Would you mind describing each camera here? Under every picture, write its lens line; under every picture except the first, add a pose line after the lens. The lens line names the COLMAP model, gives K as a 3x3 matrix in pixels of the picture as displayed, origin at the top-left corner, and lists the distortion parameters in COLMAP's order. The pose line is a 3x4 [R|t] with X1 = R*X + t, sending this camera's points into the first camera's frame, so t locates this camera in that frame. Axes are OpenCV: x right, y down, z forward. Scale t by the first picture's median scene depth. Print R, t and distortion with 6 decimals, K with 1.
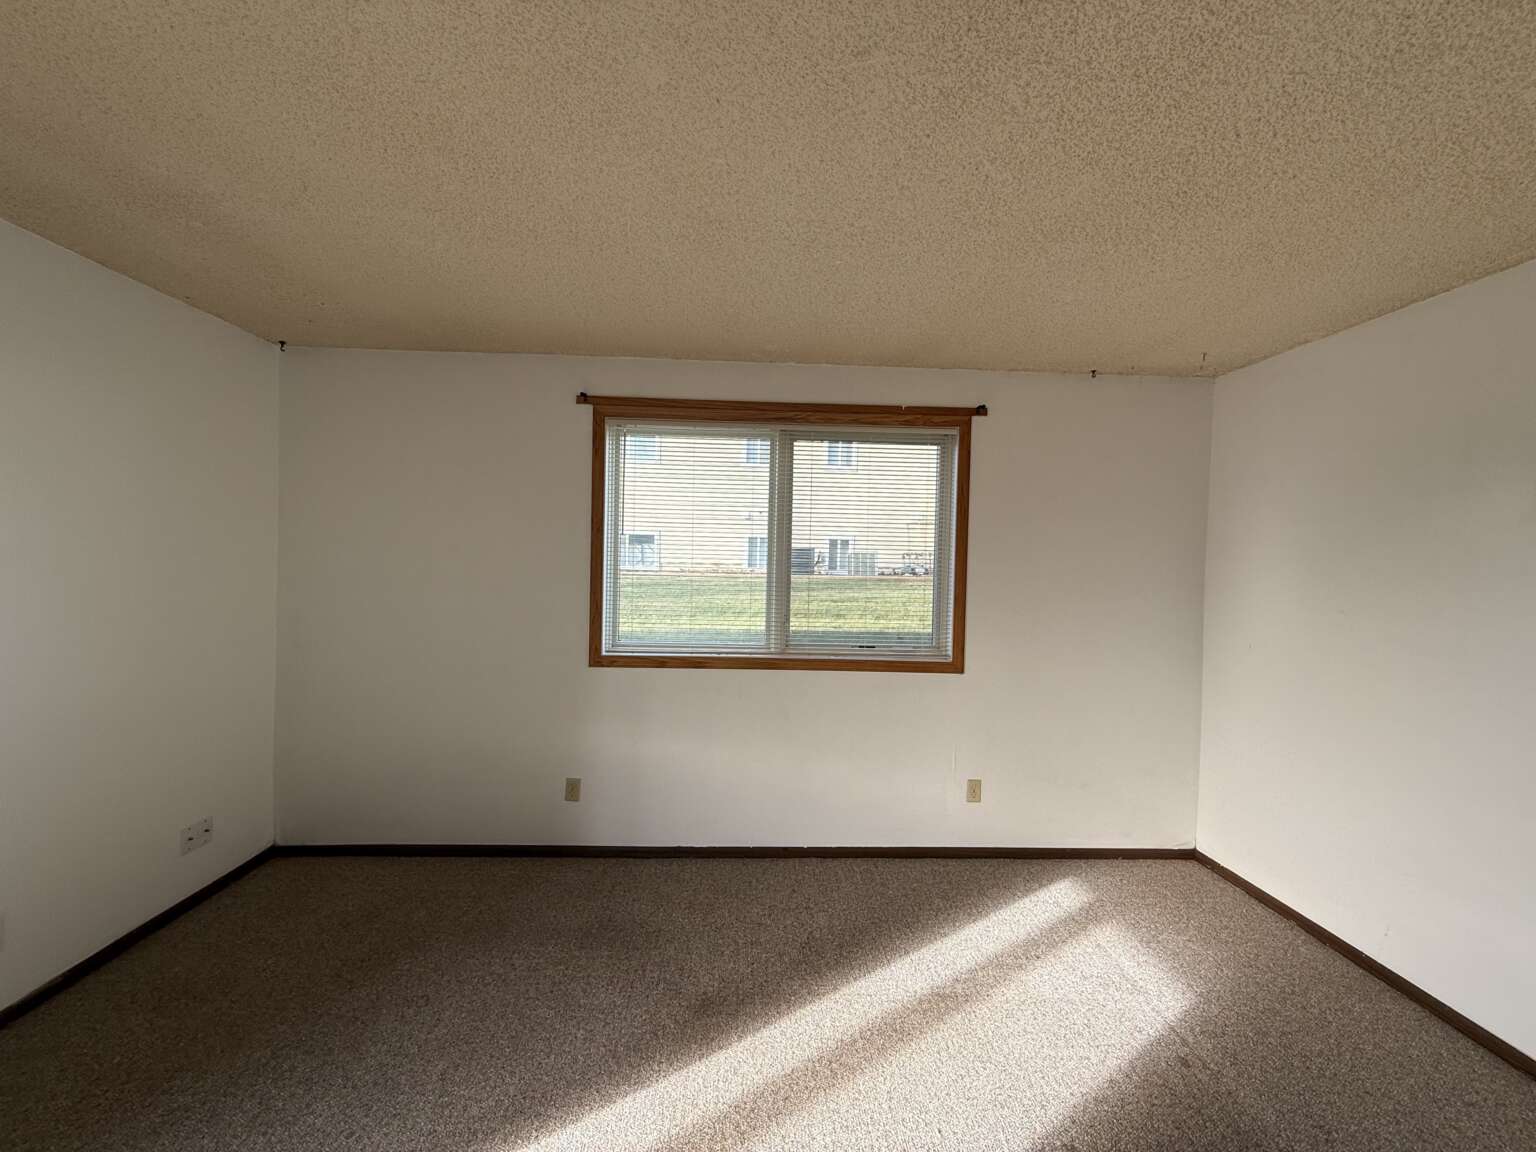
lens RADIAL K [[610.4, 0, 767.8], [0, 610.4, 575.3], [0, 0, 1]] dist [0.000268, 0.000229]
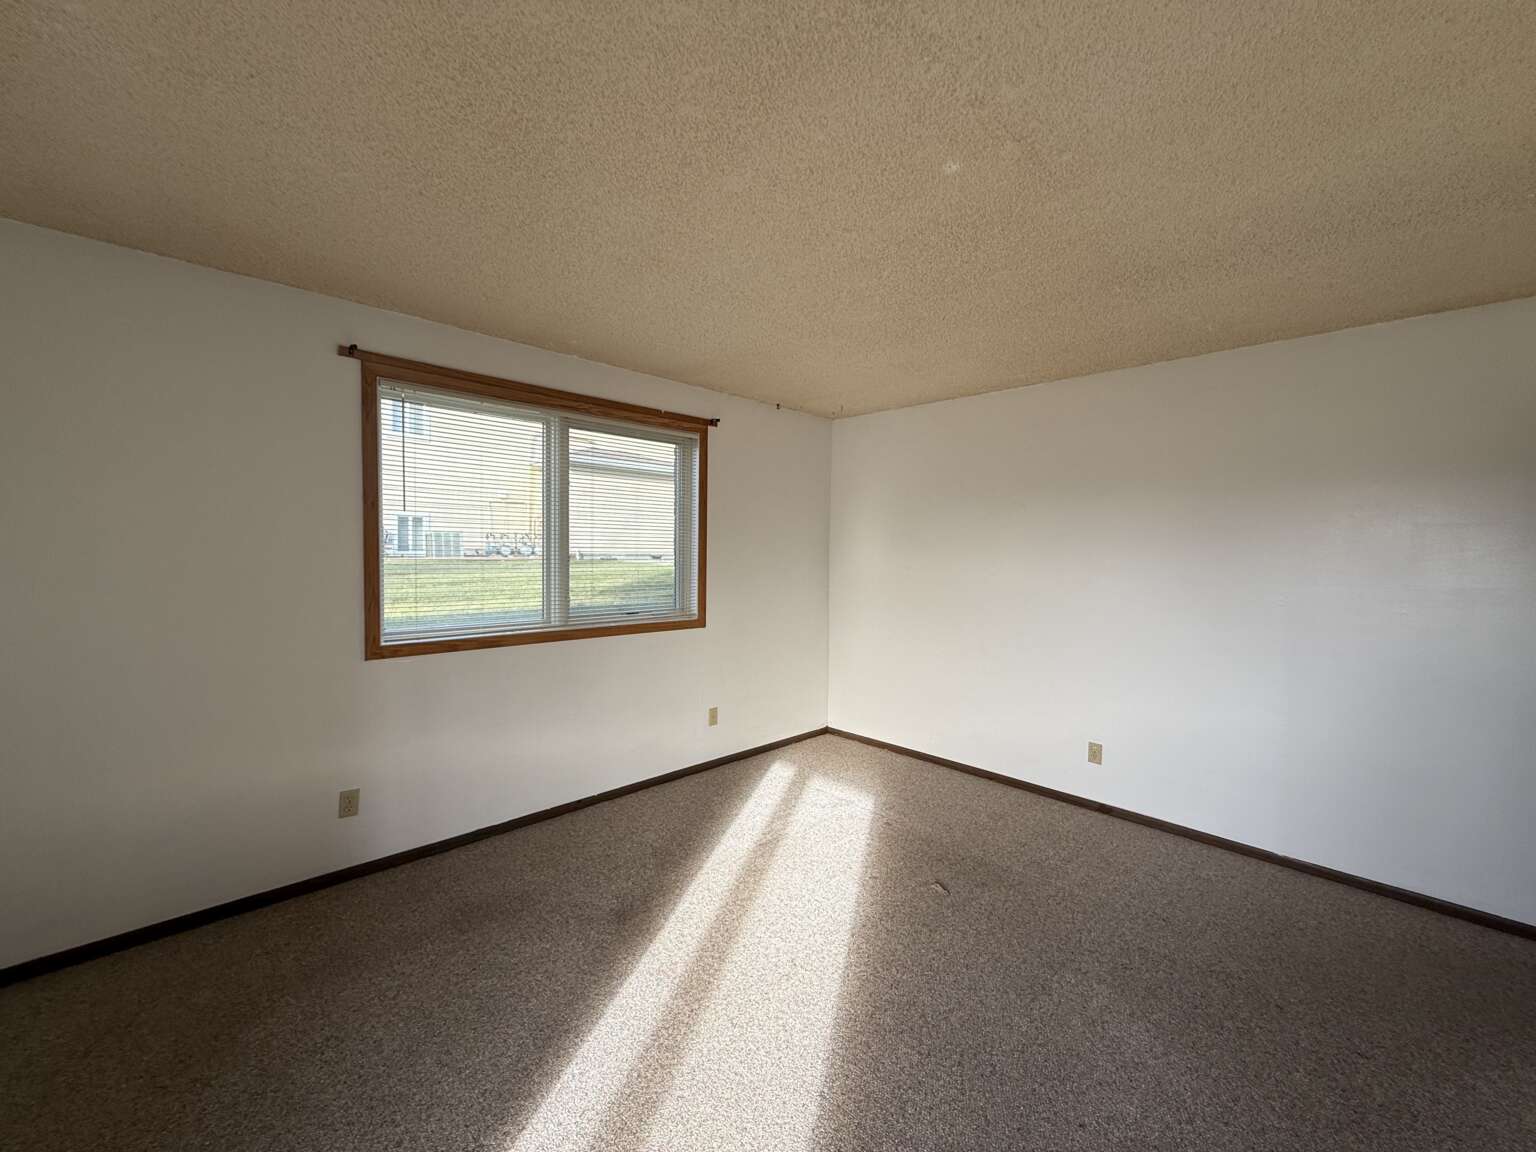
lens RADIAL K [[610.4, 0, 768.3], [0, 610.4, 574.4], [0, 0, 1]] dist [0.000268, 0.000229]
pose [[0.743502, -0.040528, 0.667504, -0.436786], [0.019359, 0.999048, 0.039095, 0.002776], [-0.668453, -0.016145, 0.743579, -0.039520]]
